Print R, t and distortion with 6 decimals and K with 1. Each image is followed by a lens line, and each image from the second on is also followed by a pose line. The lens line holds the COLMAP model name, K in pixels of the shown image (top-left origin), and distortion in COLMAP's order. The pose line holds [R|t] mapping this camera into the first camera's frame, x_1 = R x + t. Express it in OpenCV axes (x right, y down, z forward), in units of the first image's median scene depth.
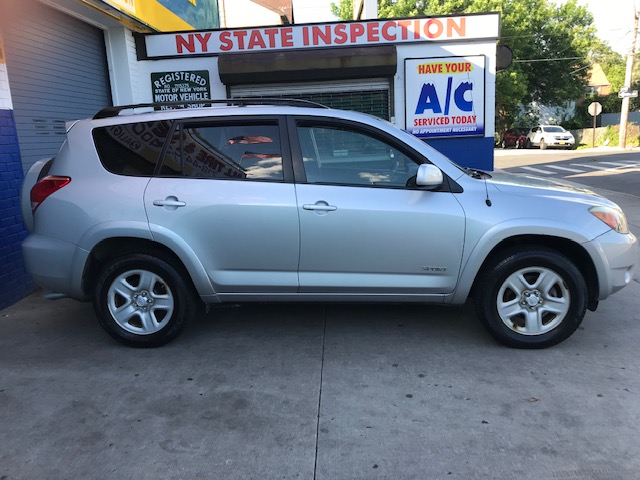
lens RADIAL K [[522.3, 0, 319.6], [0, 522.3, 239.7], [0, 0, 1]] dist [0.039783, -0.040425]
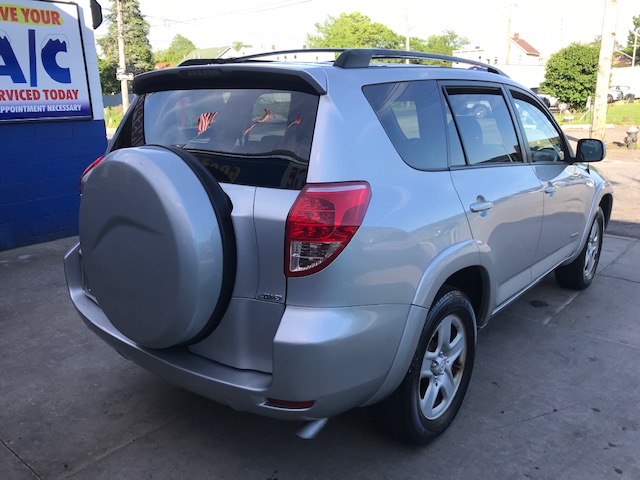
lens RADIAL K [[522.3, 0, 318.6], [0, 522.3, 243.2], [0, 0, 1]] dist [0.039783, -0.040425]
pose [[0.620197, -0.180523, 0.763391, -0.087024], [0.148716, 0.982570, 0.111534, -0.059948], [-0.770220, 0.044356, 0.636234, 0.292549]]
